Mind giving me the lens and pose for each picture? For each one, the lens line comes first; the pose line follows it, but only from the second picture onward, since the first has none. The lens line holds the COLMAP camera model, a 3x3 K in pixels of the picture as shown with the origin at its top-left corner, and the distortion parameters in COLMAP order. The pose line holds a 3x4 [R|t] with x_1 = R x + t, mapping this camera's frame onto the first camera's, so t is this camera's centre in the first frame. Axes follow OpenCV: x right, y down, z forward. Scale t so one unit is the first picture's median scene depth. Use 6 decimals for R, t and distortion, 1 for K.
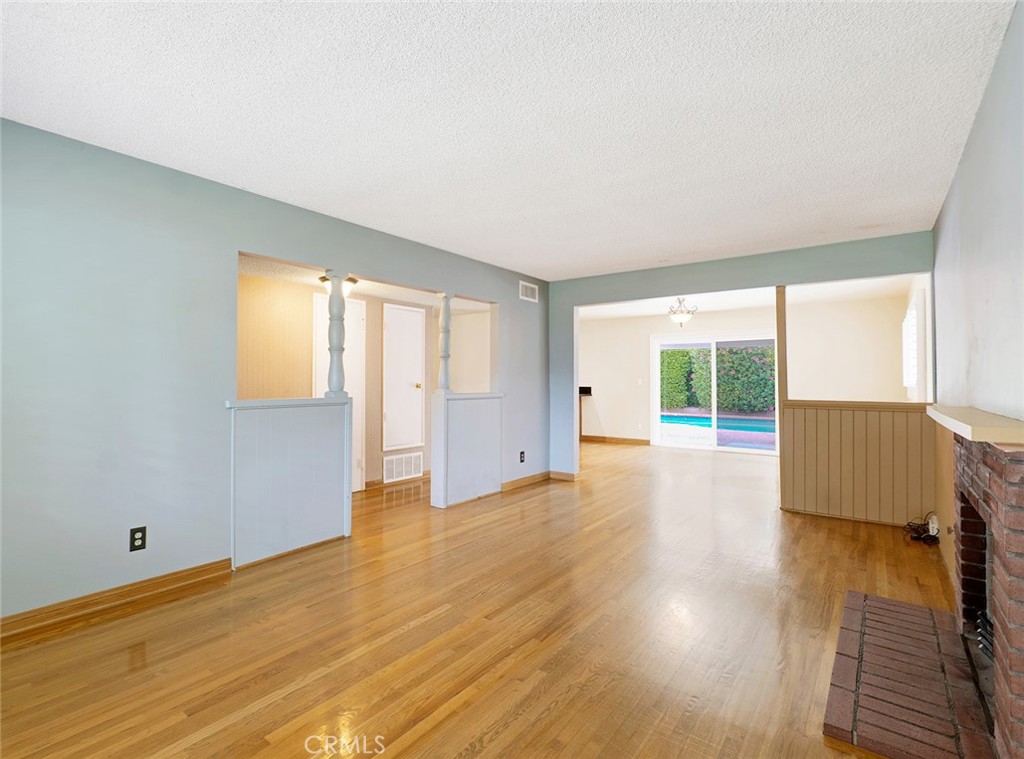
lens RADIAL K [[487.2, 0, 509.5], [0, 487.2, 374.6], [0, 0, 1]] dist [-0.020264, 0.000462]
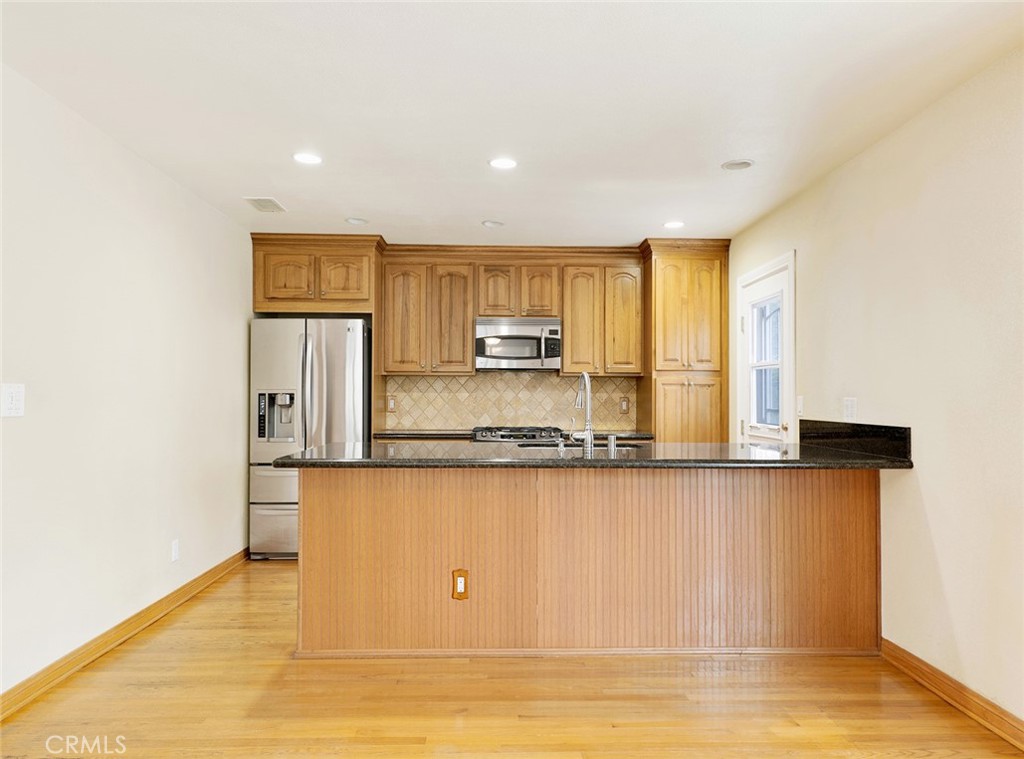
lens RADIAL K [[635.8, 0, 511.7], [0, 635.8, 391.8], [0, 0, 1]] dist [0.001795, 0.001236]
pose [[0.622382, -0.009324, -0.782658, 0.474643], [0.008726, 0.999950, -0.004973, 0.016610], [0.782665, -0.003734, 0.622432, 1.170686]]
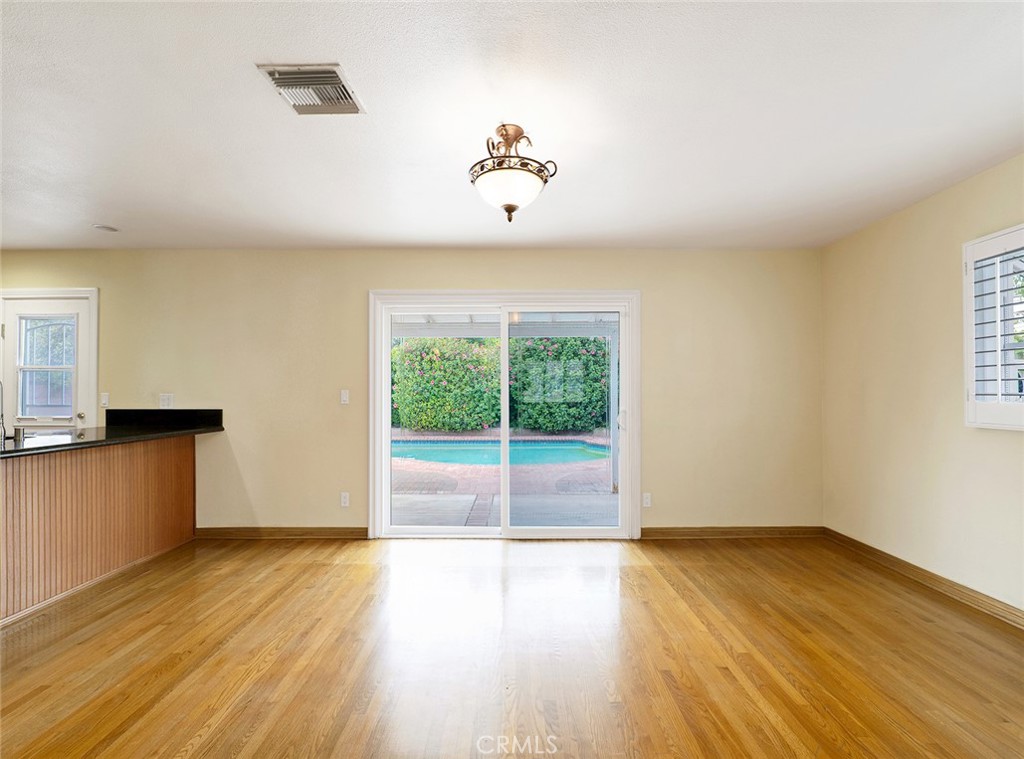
lens RADIAL K [[483.8, 0, 511.4], [0, 483.8, 387.4], [0, 0, 1]] dist [-0.017562, 0.001137]
pose [[0.796707, 0.003424, 0.604356, 0.199477], [-0.002537, 0.999994, -0.002322, 0.012147], [-0.604361, 0.000316, 0.796711, 0.899892]]
